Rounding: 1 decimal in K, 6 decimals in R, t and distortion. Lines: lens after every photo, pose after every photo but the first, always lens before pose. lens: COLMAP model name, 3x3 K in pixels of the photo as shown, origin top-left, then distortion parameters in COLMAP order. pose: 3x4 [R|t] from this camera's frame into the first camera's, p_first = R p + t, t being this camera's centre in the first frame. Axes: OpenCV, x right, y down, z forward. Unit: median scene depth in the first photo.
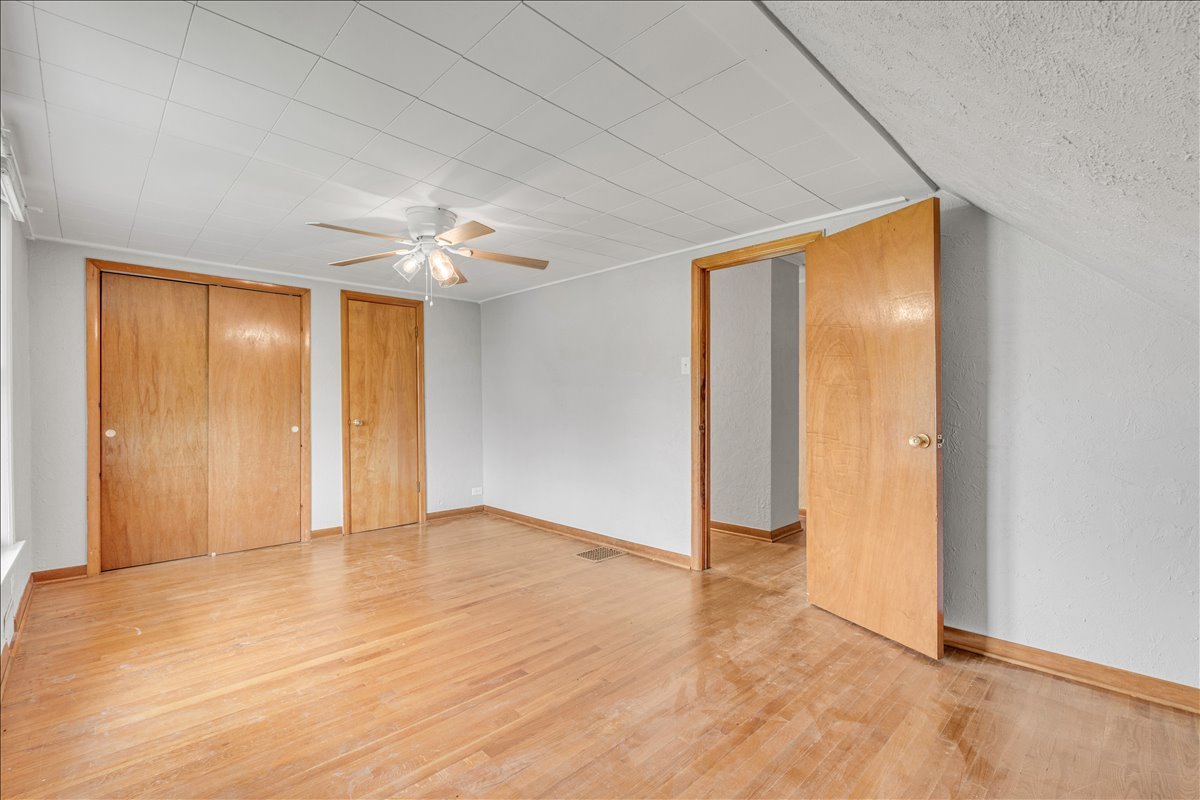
lens RADIAL K [[535.2, 0, 606.2], [0, 535.2, 403.8], [0, 0, 1]] dist [-0.003635, -0.000148]
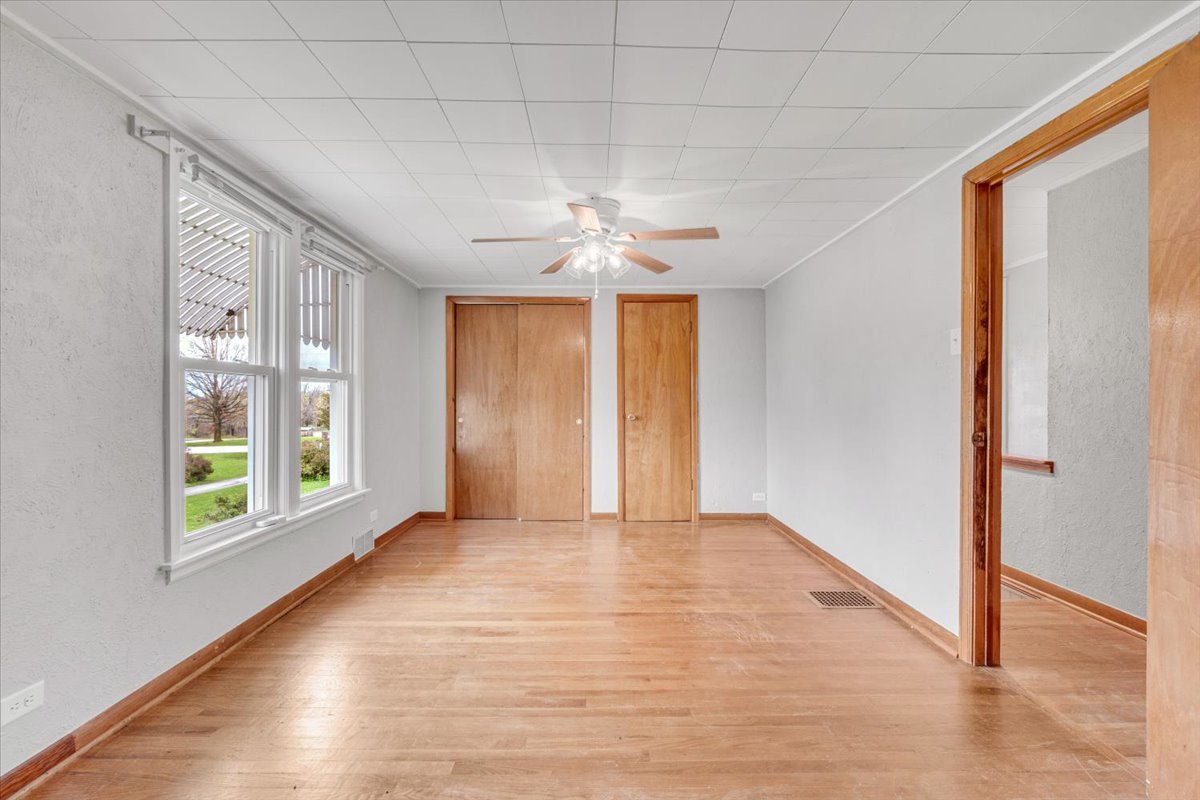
lens RADIAL K [[539.3, 0, 598.8], [0, 539.3, 403.1], [0, 0, 1]] dist [-0.002370, -0.000107]
pose [[0.718522, 0.006965, -0.695469, 0.296070], [-0.004506, 0.999975, 0.005359, 0.001710], [0.695489, -0.000716, 0.718536, 0.236557]]
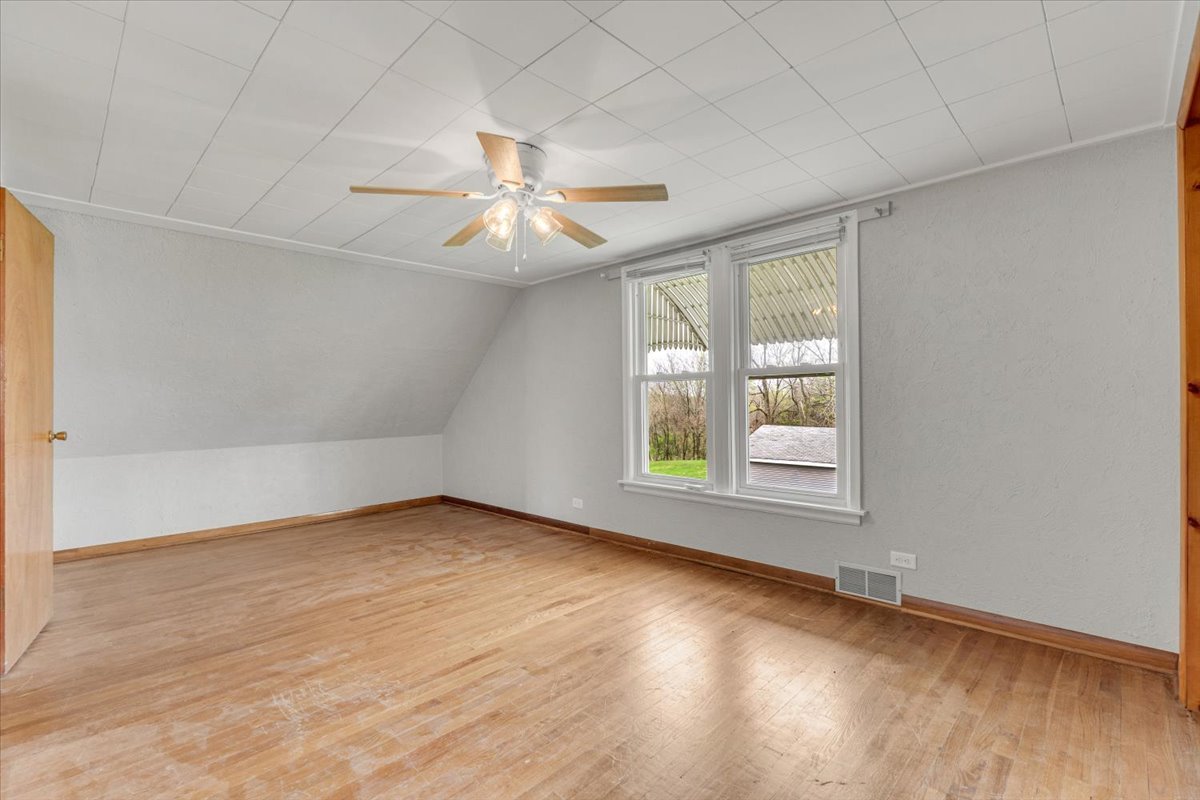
lens RADIAL K [[546.3, 0, 595.2], [0, 546.3, 409.0], [0, 0, 1]] dist [-0.001926, 0.000348]
pose [[-0.999841, 0.017390, -0.003967, -0.355245], [0.017338, 0.999768, 0.012755, 0.012088], [0.004188, 0.012684, -0.999911, 1.448586]]
